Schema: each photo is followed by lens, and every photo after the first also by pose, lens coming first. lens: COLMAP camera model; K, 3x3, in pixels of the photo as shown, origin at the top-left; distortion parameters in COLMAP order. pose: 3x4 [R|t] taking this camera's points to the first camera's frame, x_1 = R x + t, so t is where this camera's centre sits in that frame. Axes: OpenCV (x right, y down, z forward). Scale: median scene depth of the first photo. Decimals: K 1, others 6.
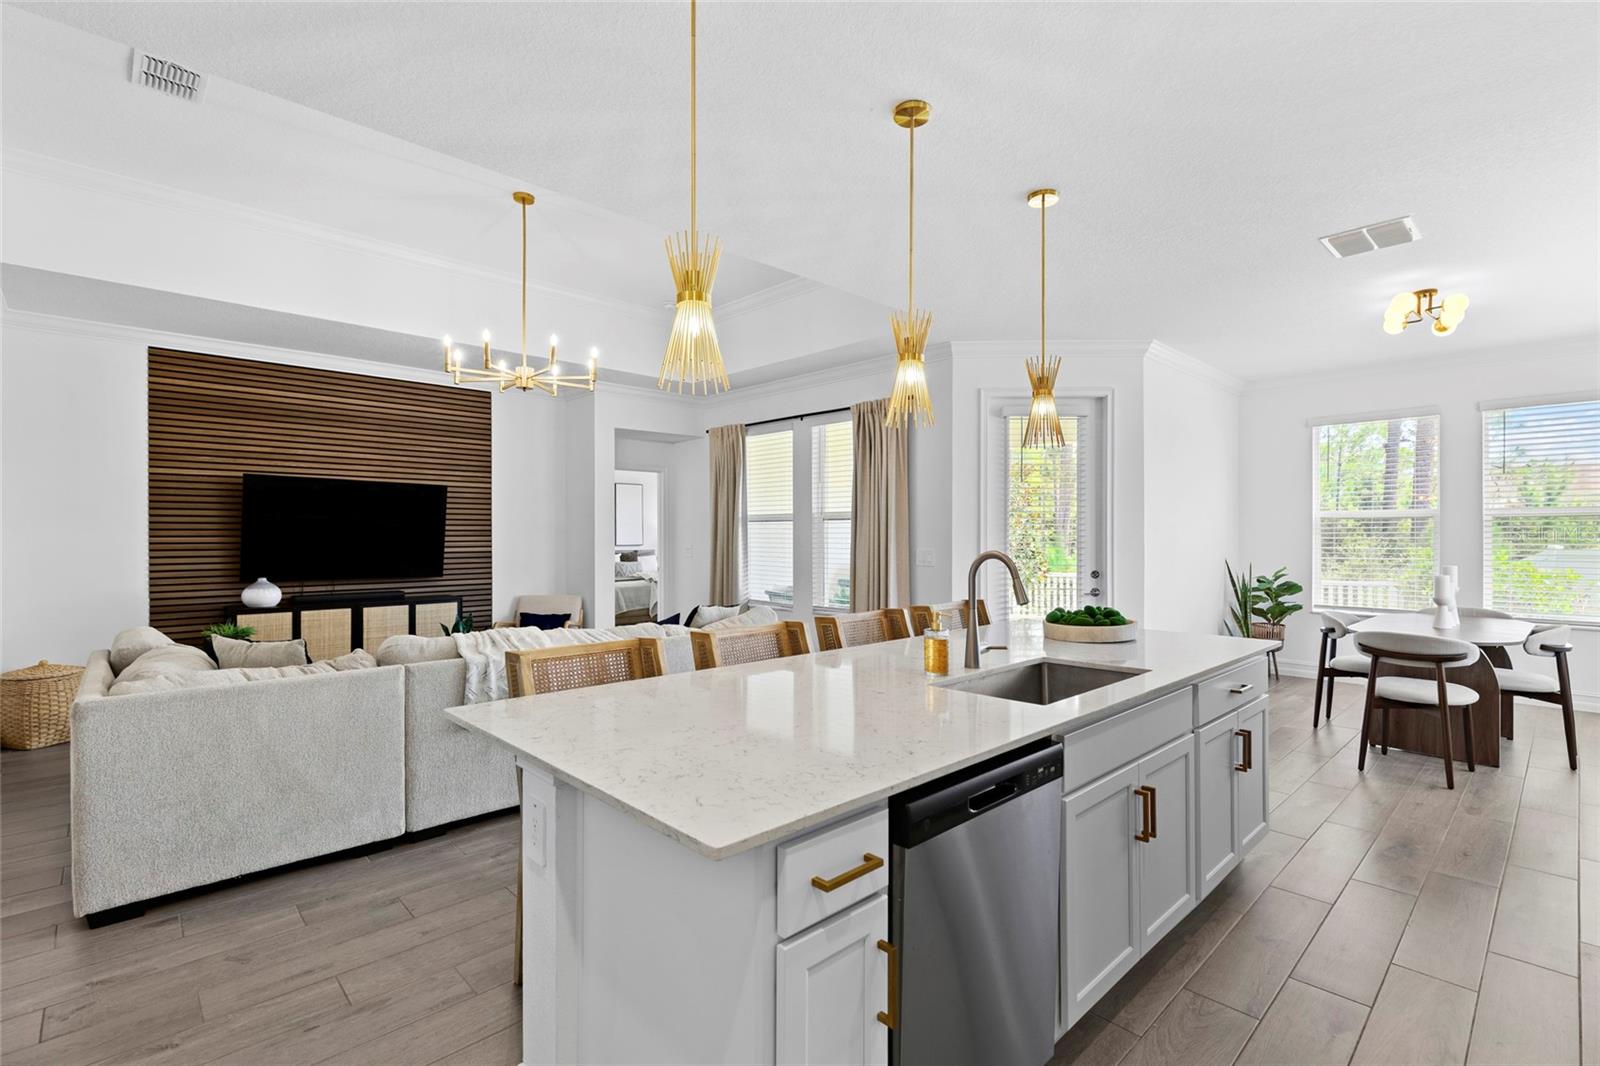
lens RADIAL K [[712.1, 0, 815.5], [0, 712.1, 535.5], [0, 0, 1]] dist [-0.002049, -0.000249]
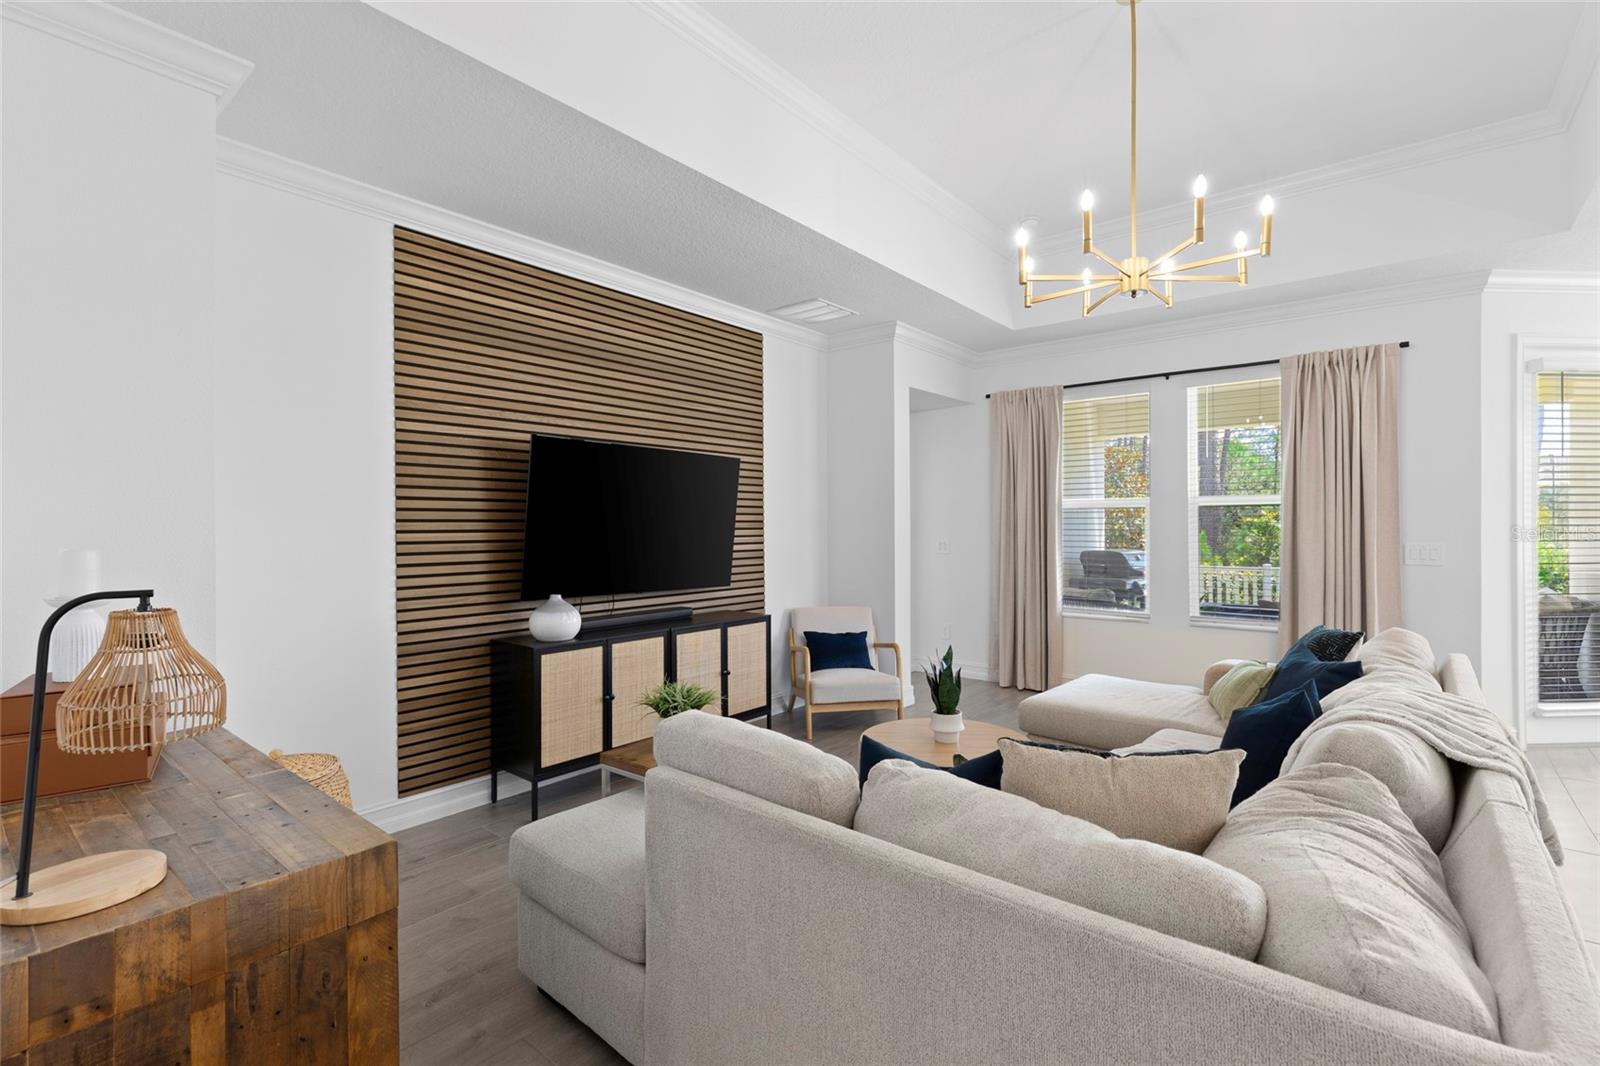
lens RADIAL K [[712.1, 0, 812.4], [0, 712.1, 530.9], [0, 0, 1]] dist [-0.002049, -0.000249]
pose [[0.994593, -0.003173, 0.103803, -0.561520], [0.002318, 0.999962, 0.008358, -0.003418], [-0.103826, -0.008072, 0.994563, 0.301616]]
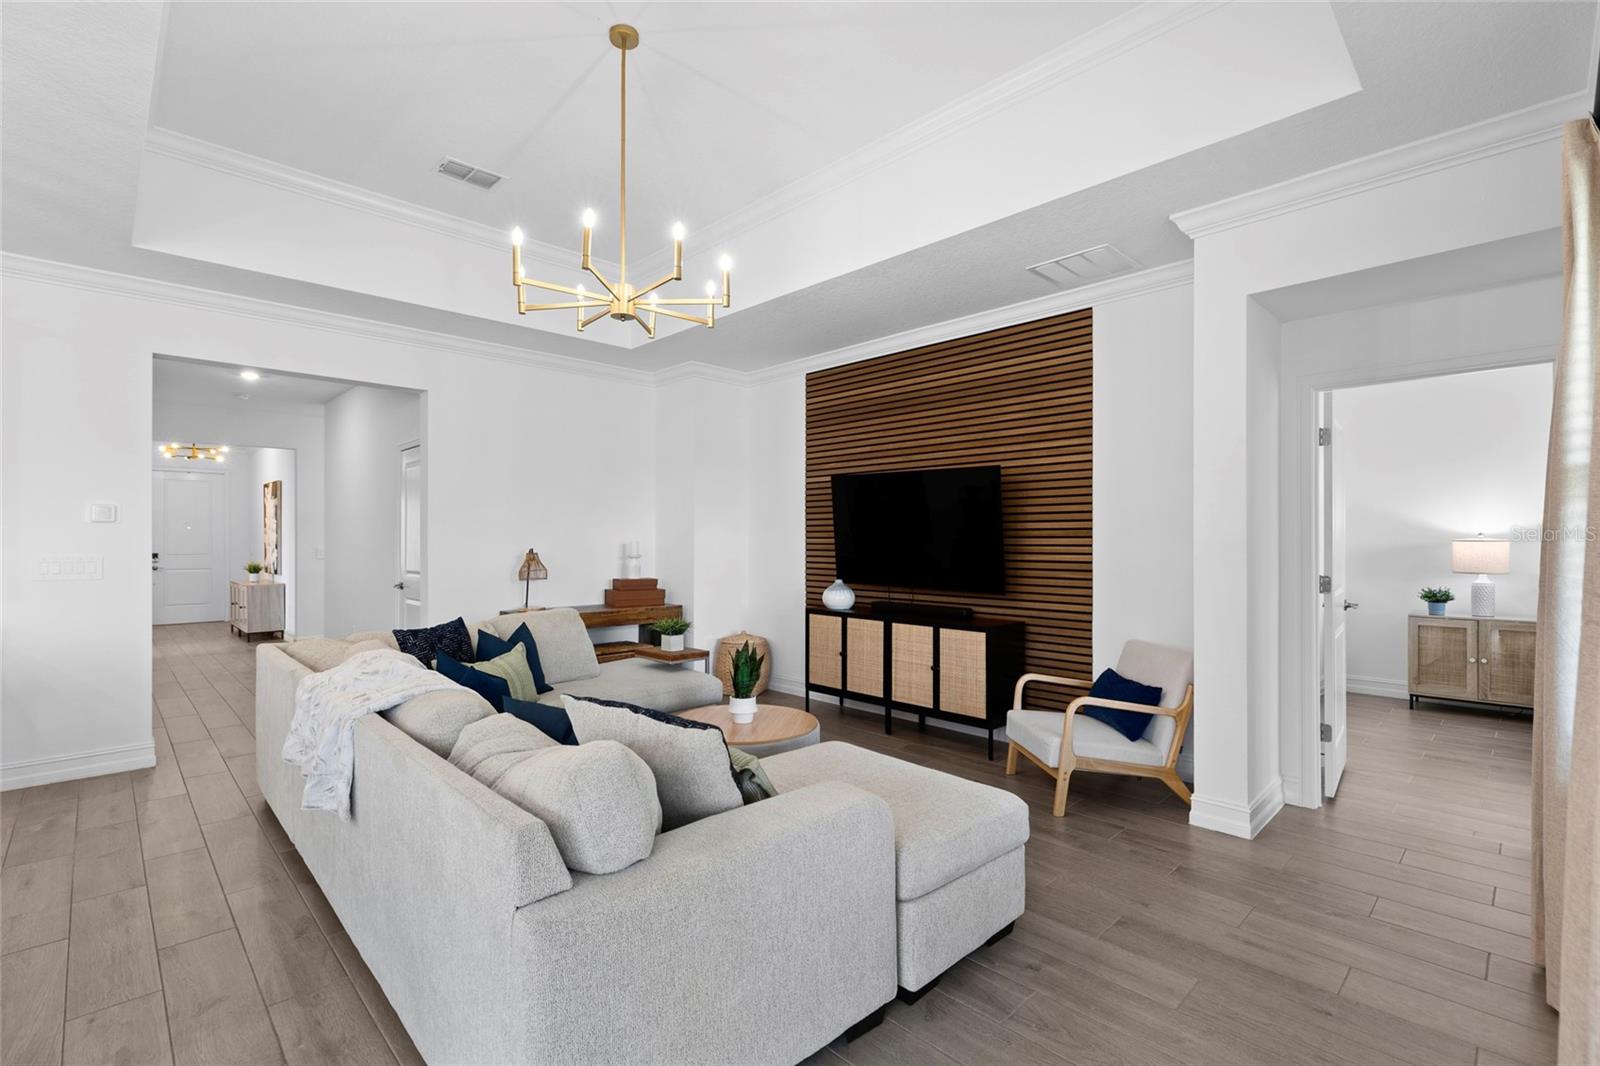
lens RADIAL K [[712.1, 0, 808.8], [0, 712.1, 535.2], [0, 0, 1]] dist [-0.002049, -0.000249]
pose [[-0.002885, -0.004622, -0.999985, 0.198406], [-0.003029, 0.999985, -0.004613, 0.002911], [0.999991, 0.003016, -0.002899, 0.880664]]
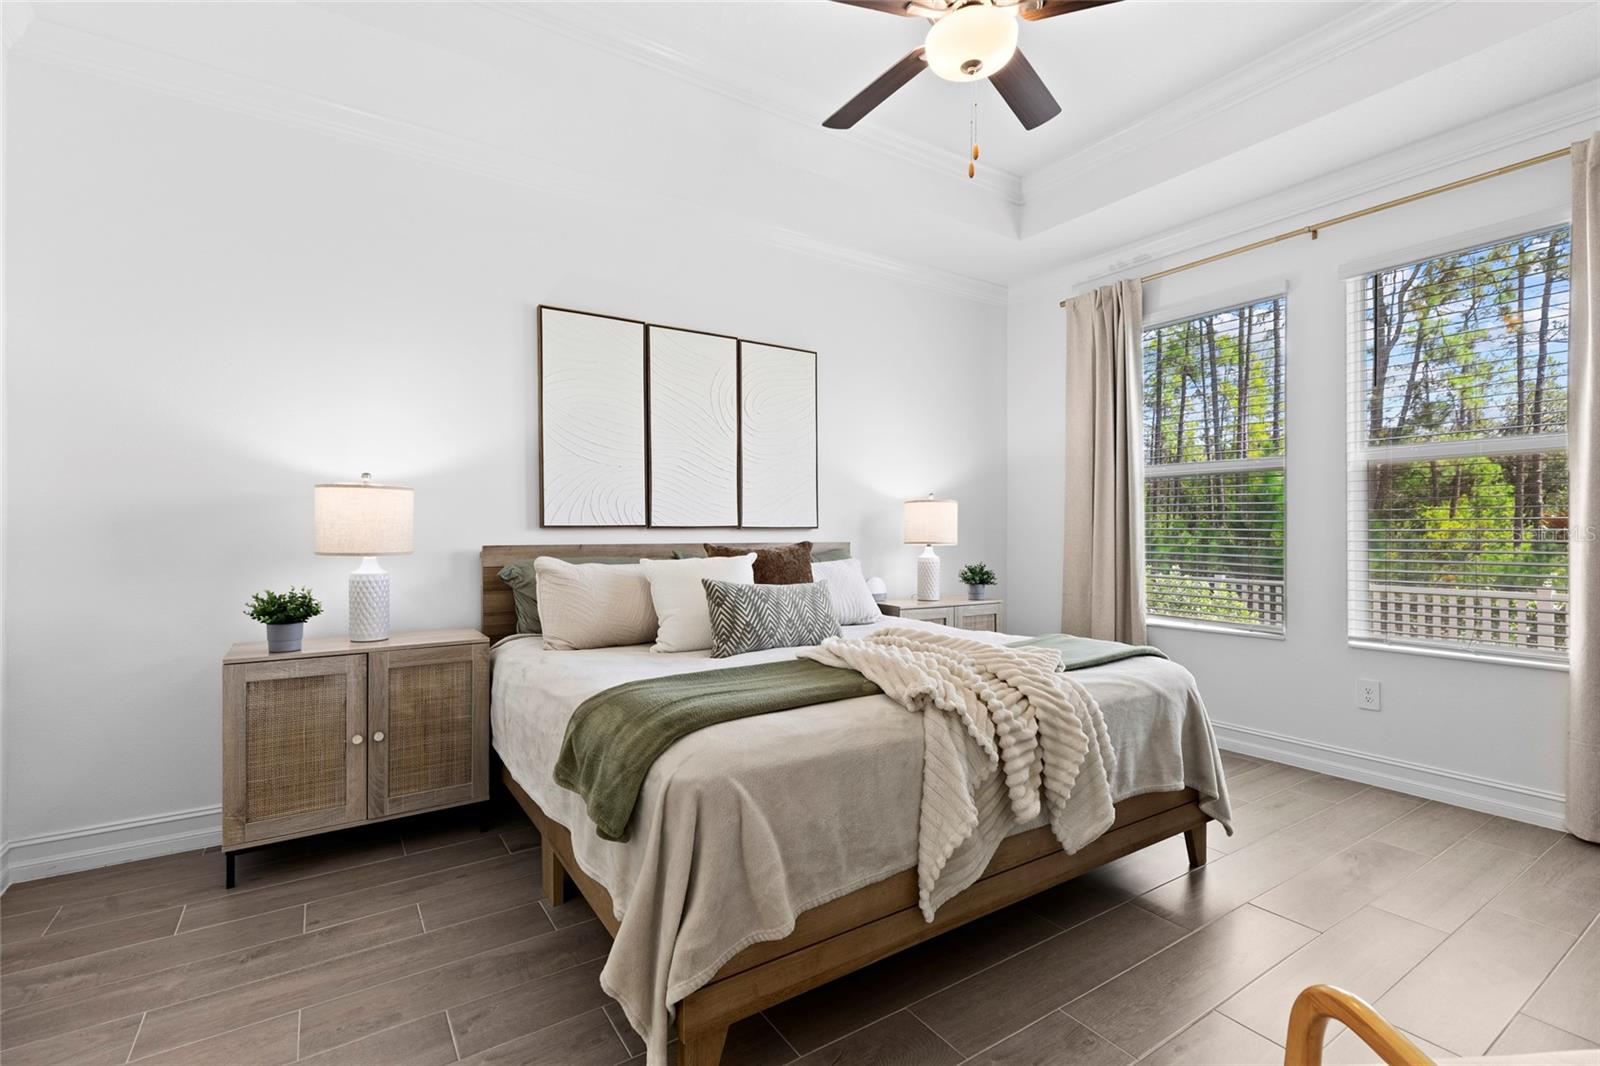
lens RADIAL K [[712.1, 0, 795.2], [0, 712.1, 537.0], [0, 0, 1]] dist [-0.002049, -0.000249]
pose [[0.978131, -0.002522, -0.207977, -0.376530], [0.002300, 0.999996, -0.001309, 0.036252], [0.207979, 0.000802, 0.978133, 1.372498]]
